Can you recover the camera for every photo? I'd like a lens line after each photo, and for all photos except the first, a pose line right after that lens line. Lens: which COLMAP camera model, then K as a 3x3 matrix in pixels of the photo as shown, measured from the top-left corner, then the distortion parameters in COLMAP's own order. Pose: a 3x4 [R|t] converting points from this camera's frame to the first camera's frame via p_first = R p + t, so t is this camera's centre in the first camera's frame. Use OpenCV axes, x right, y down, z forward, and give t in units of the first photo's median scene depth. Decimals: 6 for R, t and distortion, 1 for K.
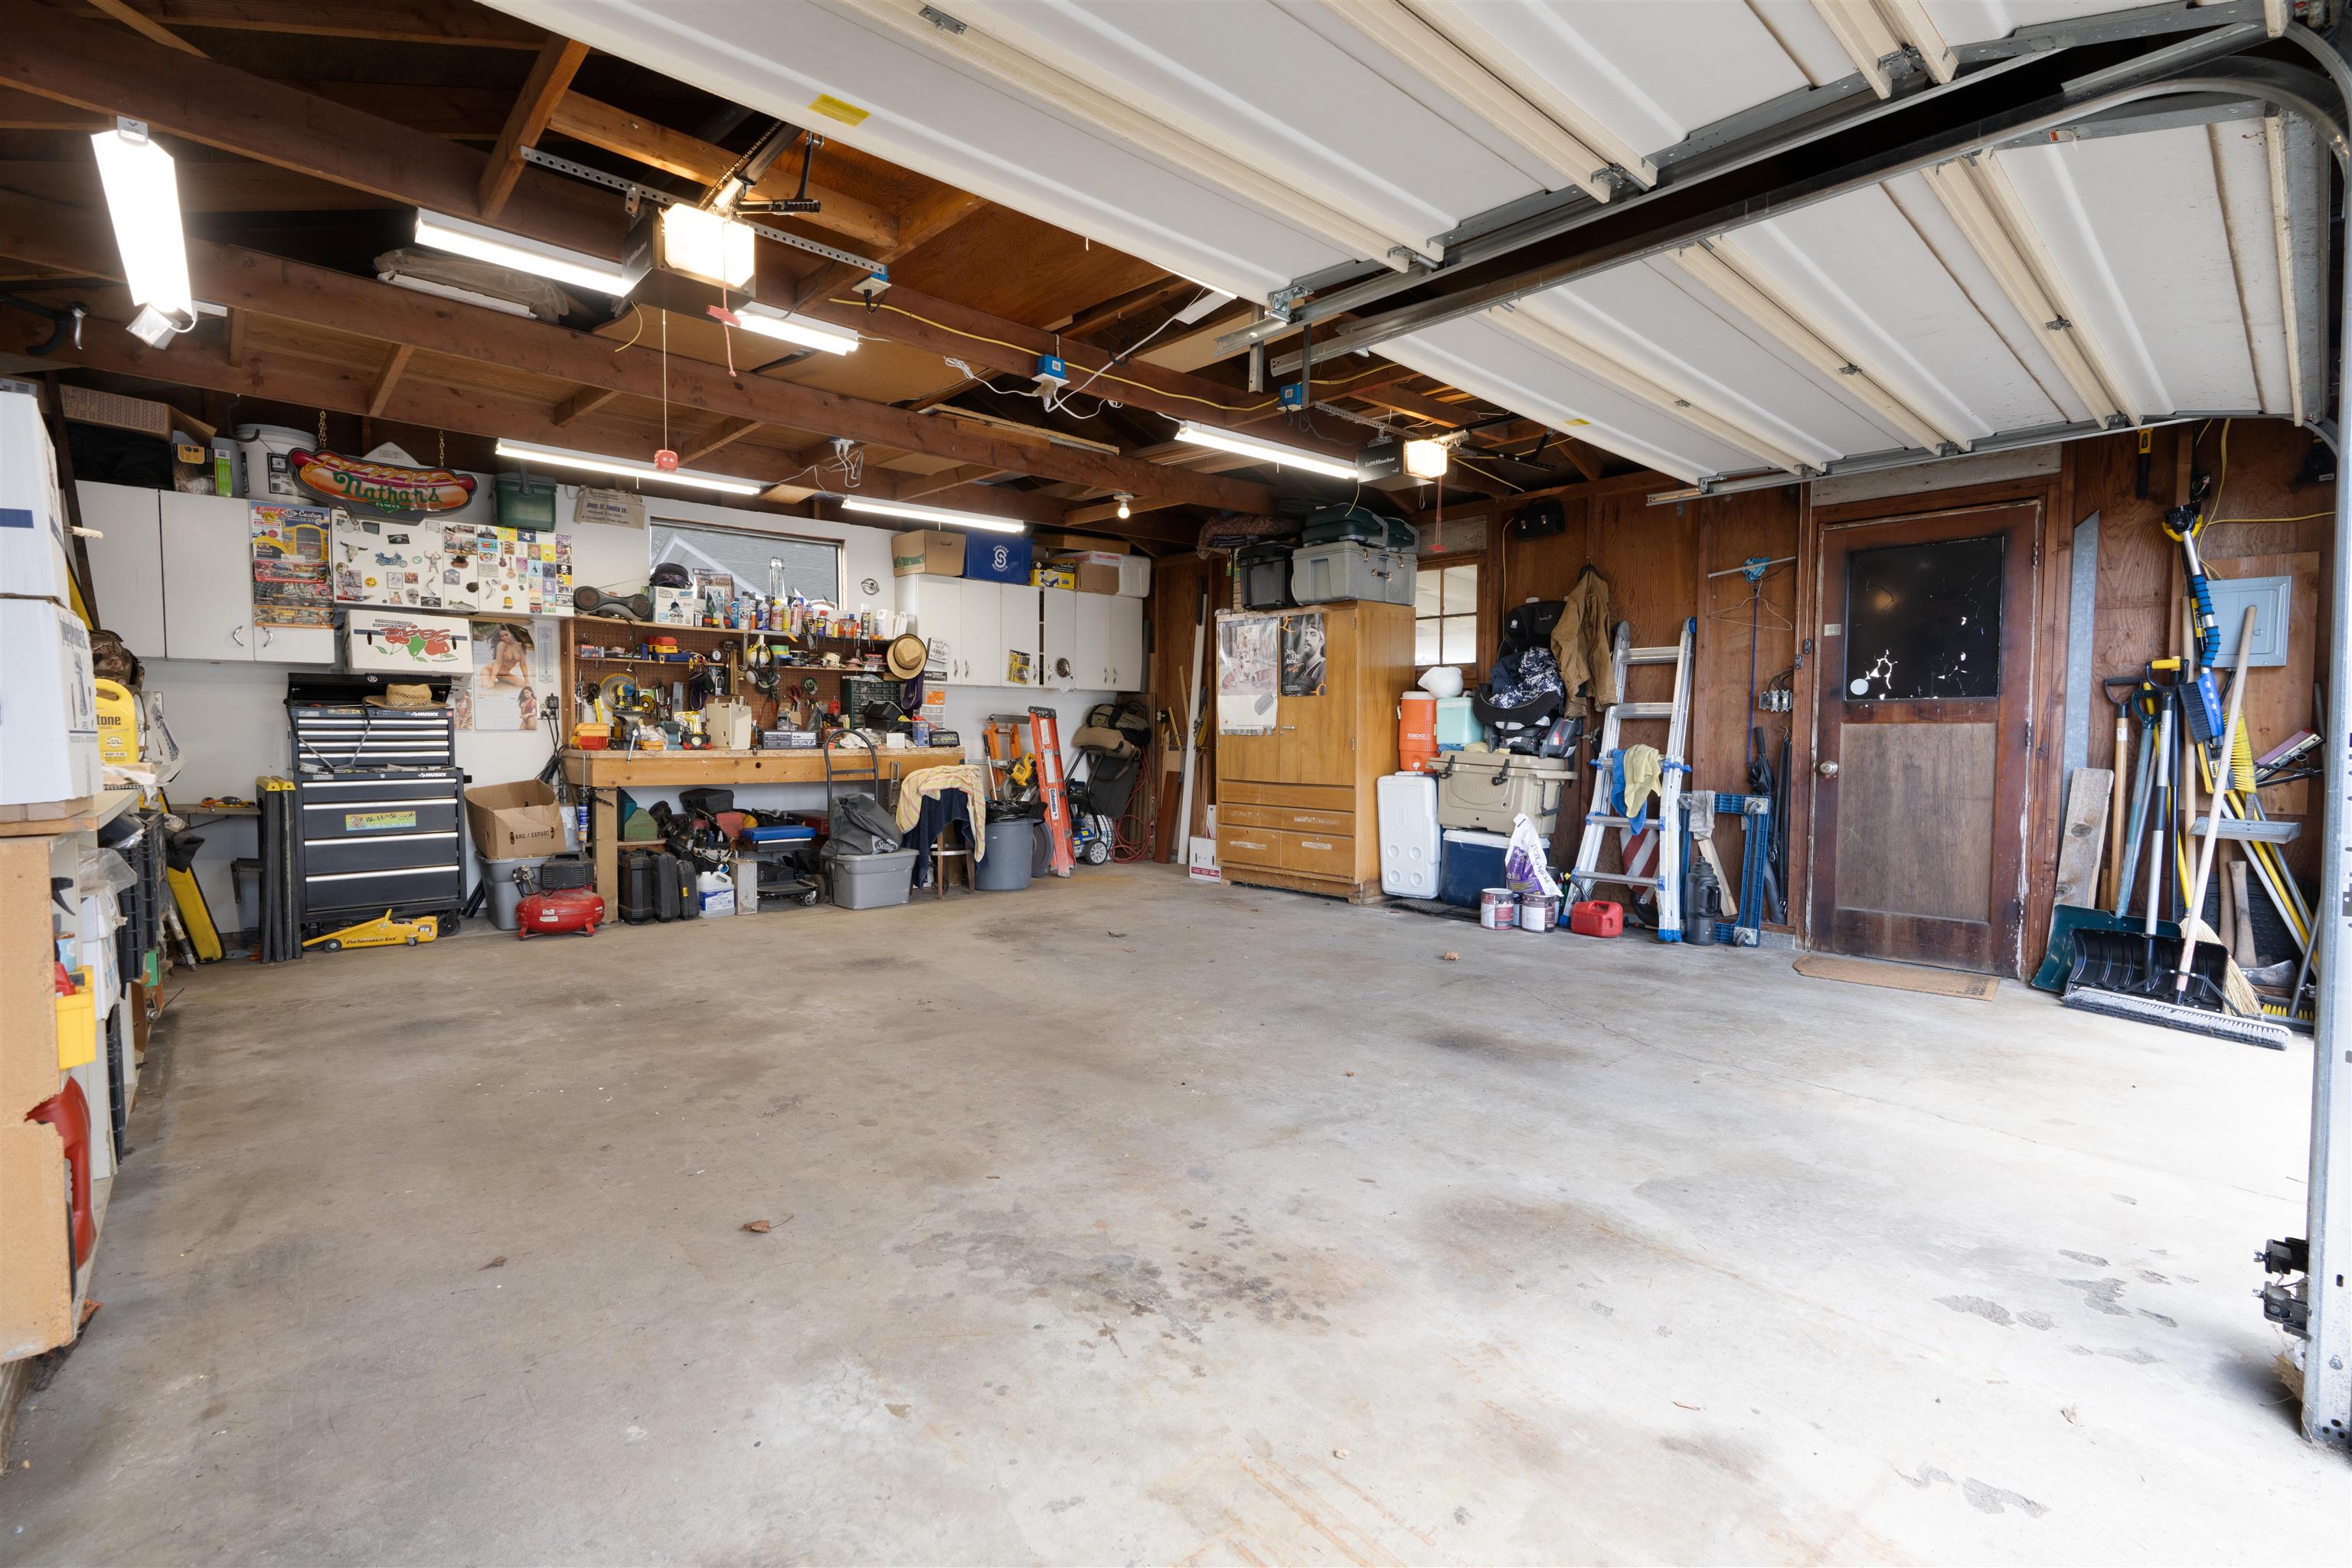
lens RADIAL K [[1069.7, 0, 1171.6], [0, 1069.7, 782.0], [0, 0, 1]] dist [-0.000848, 0.000481]
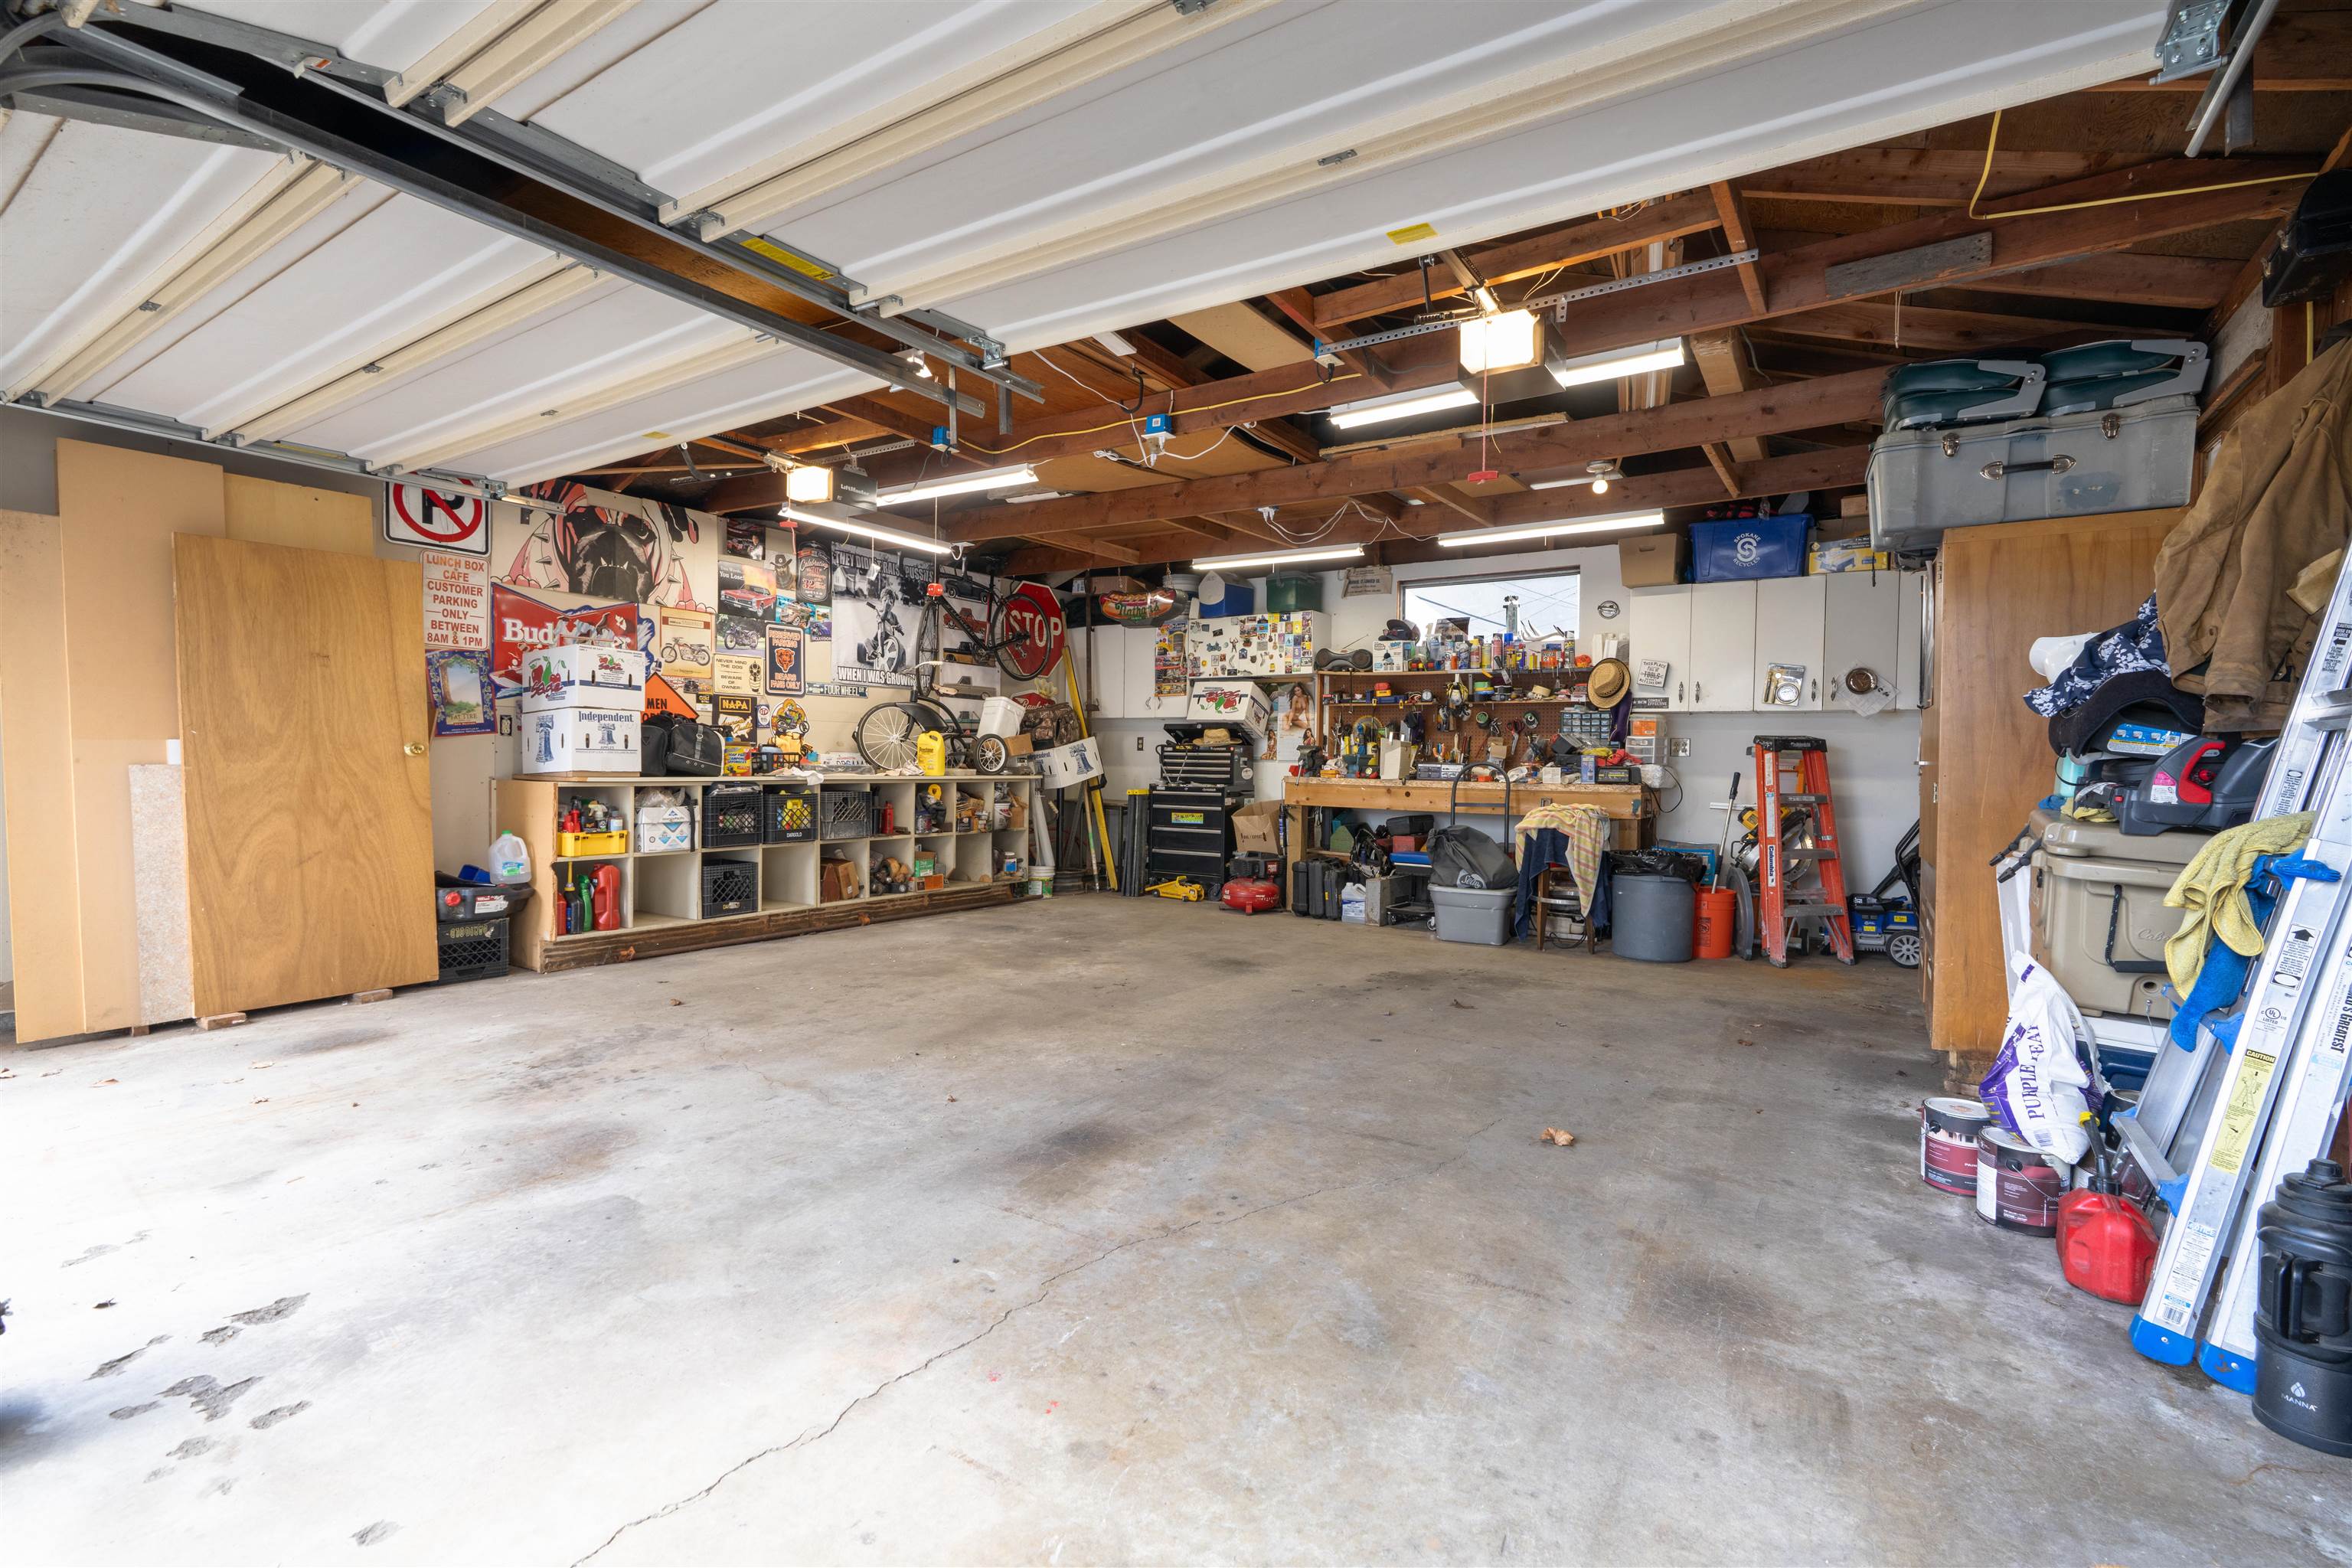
lens RADIAL K [[1069.7, 0, 1166.1], [0, 1069.7, 786.5], [0, 0, 1]] dist [-0.000848, 0.000481]
pose [[0.231100, 0.025846, -0.972587, 1.060376], [-0.063121, 0.997939, 0.011521, -0.035173], [0.970880, 0.058728, 0.232256, 0.861699]]
